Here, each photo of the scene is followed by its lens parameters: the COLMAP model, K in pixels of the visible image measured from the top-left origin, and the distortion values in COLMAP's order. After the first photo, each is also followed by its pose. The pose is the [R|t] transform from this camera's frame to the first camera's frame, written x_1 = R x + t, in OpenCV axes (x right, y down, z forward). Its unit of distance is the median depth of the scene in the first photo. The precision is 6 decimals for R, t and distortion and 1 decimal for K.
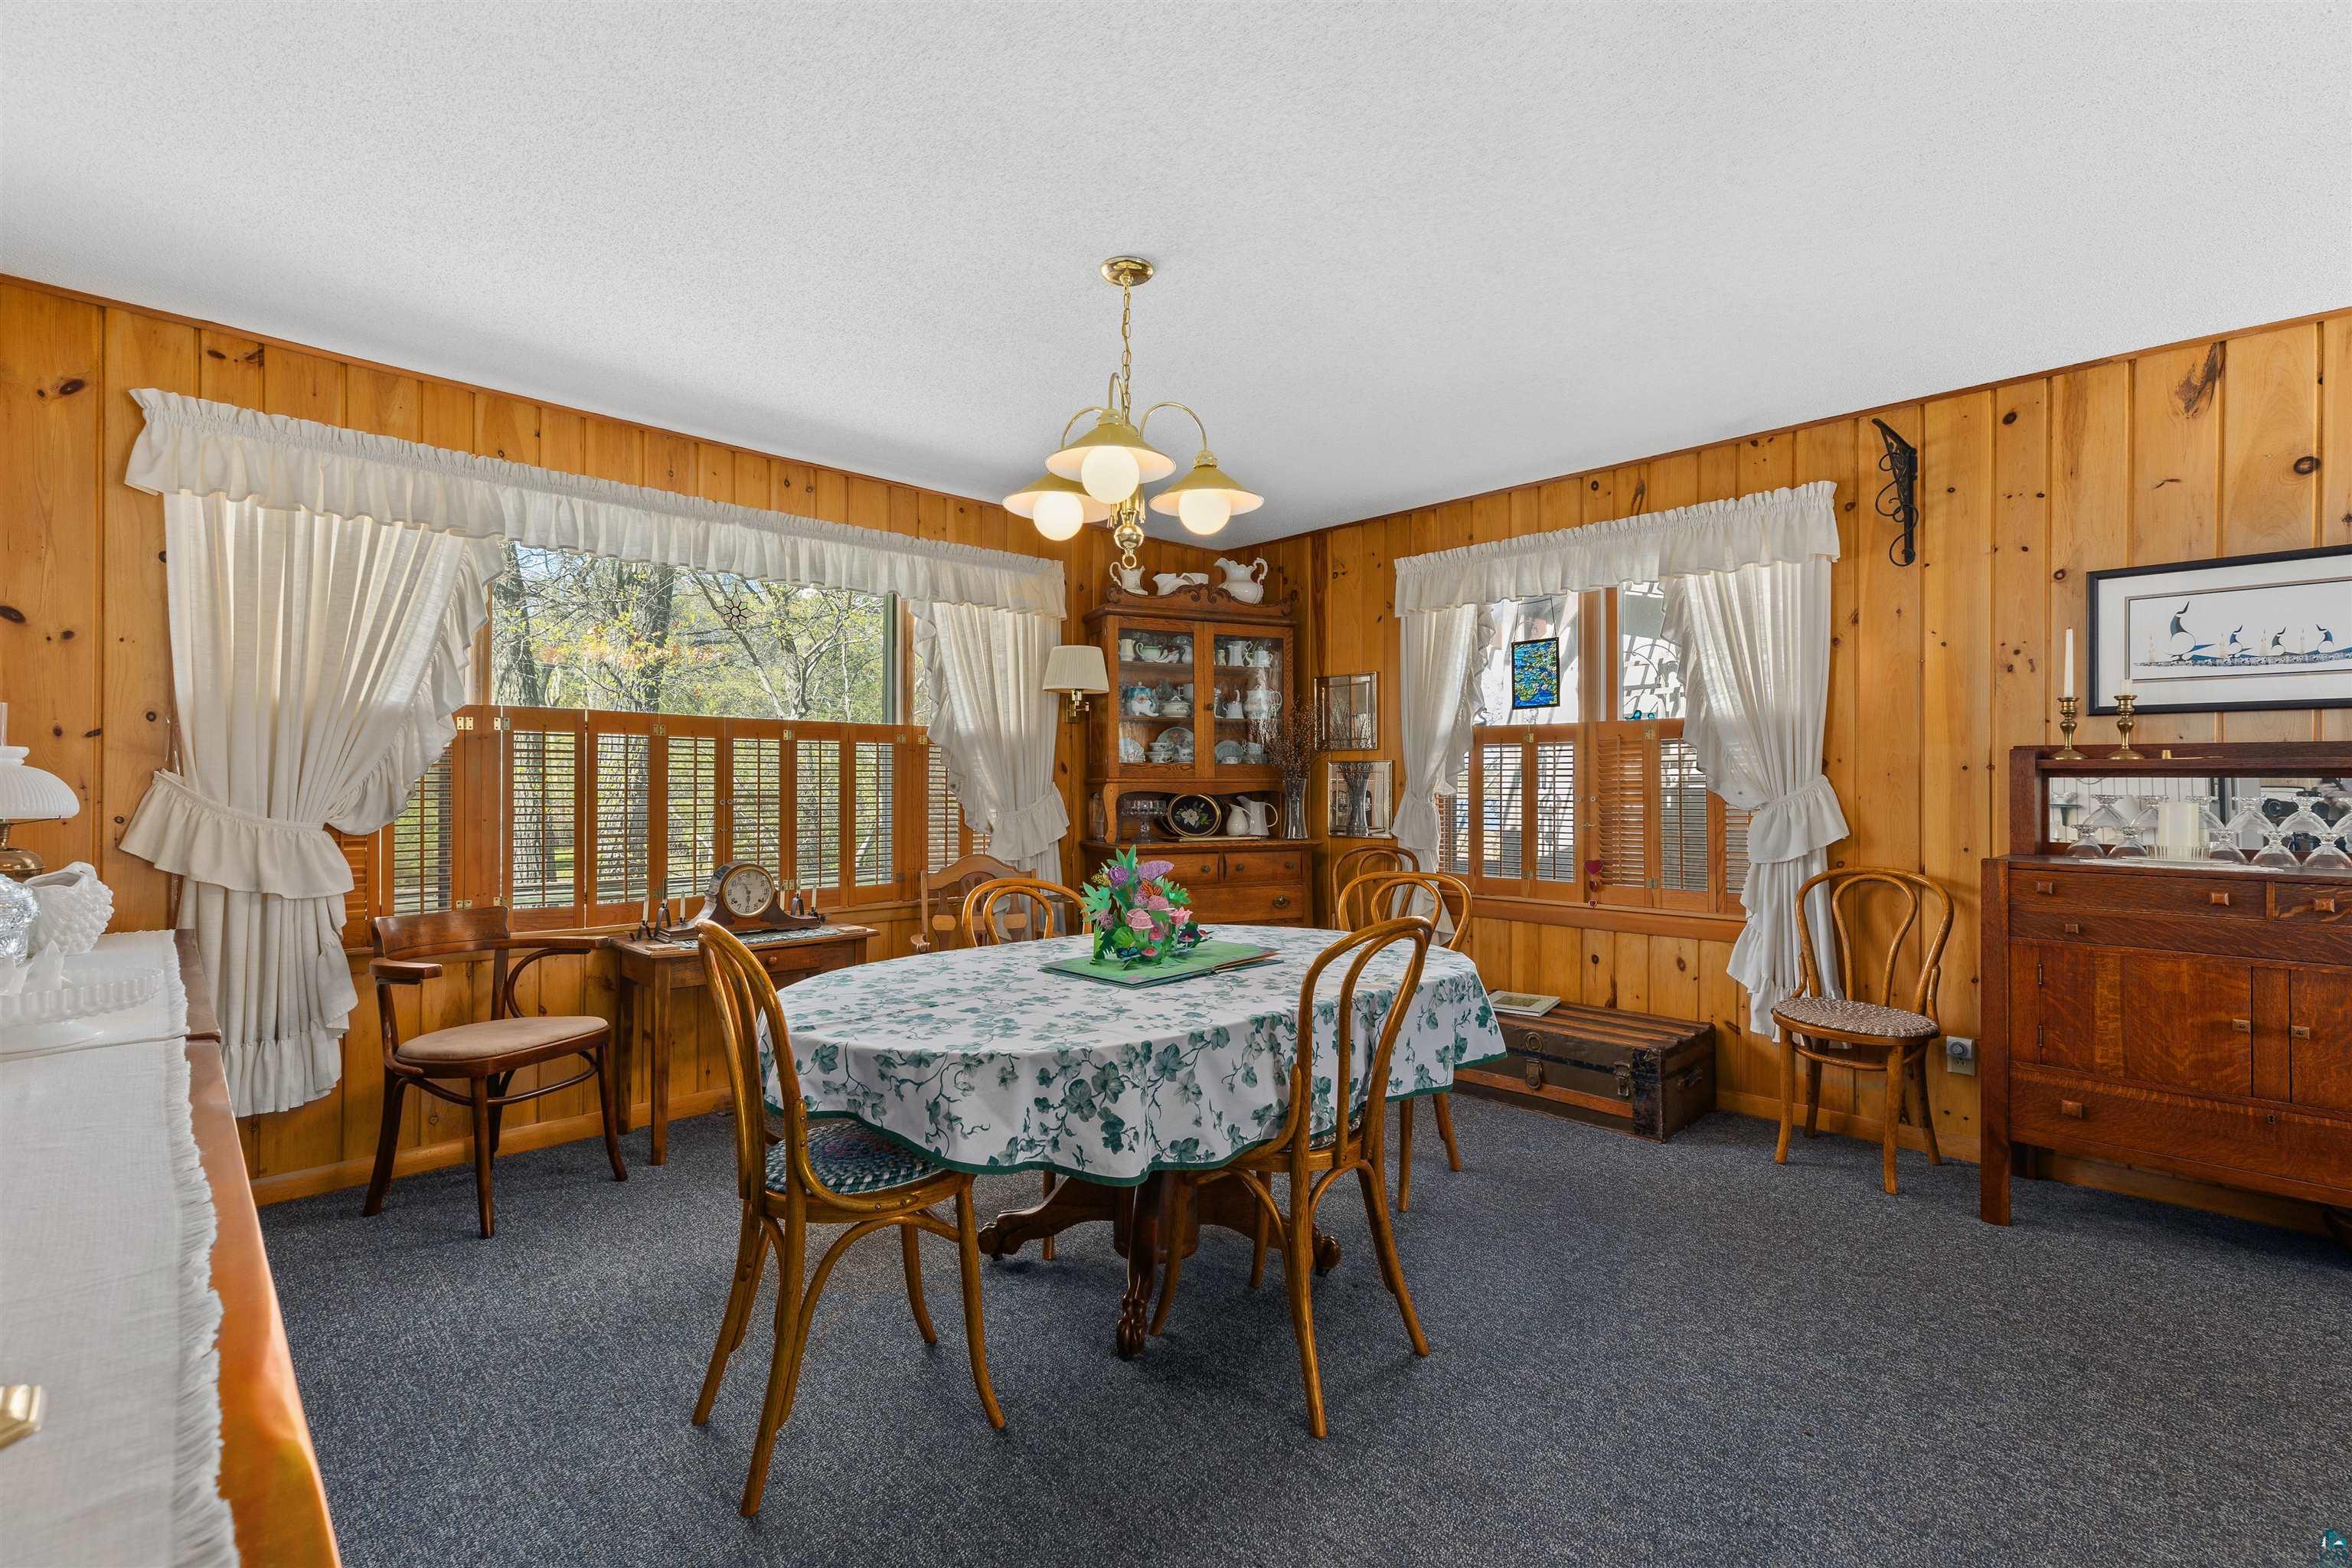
lens RADIAL K [[1059.4, 0, 1167.5], [0, 1059.4, 777.4], [0, 0, 1]] dist [0.002656, 0.000492]
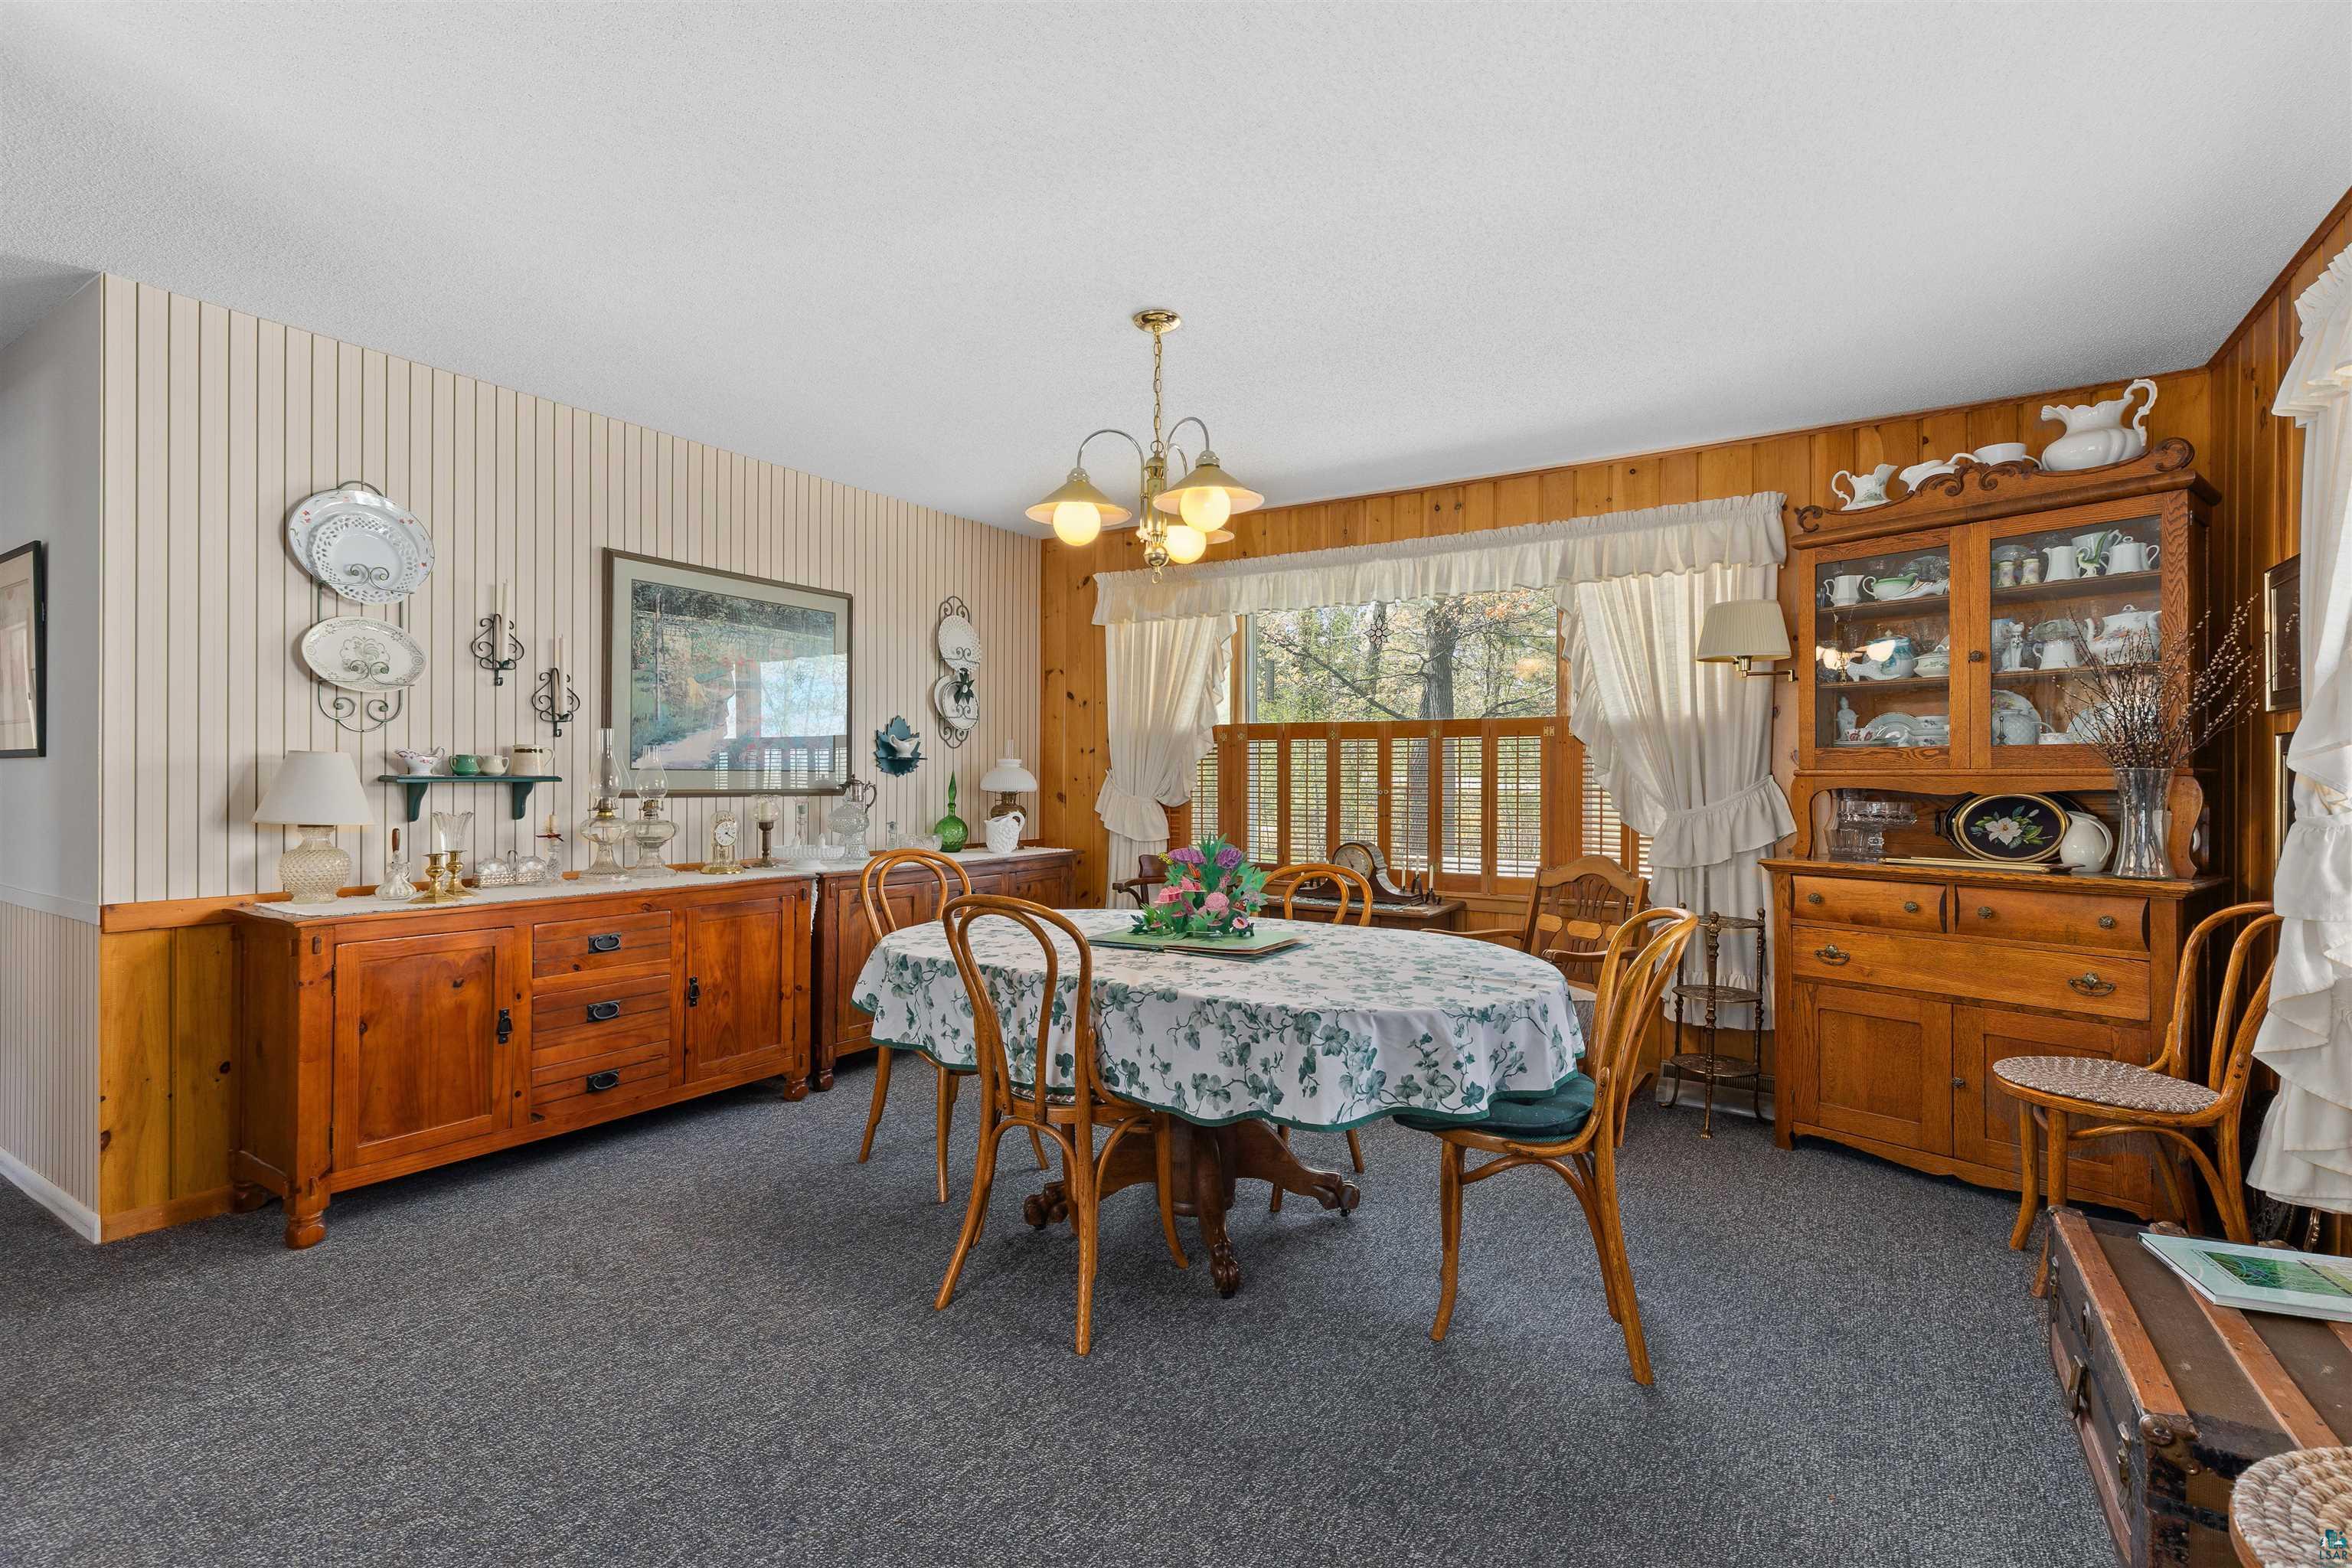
lens RADIAL K [[1059.4, 0, 1167.5], [0, 1059.4, 777.4], [0, 0, 1]] dist [0.002656, 0.000492]
pose [[0.238894, -0.002194, -0.971043, 0.597866], [0.001681, 0.999997, -0.001846, 0.007288], [0.971044, -0.001192, 0.238897, 0.416913]]
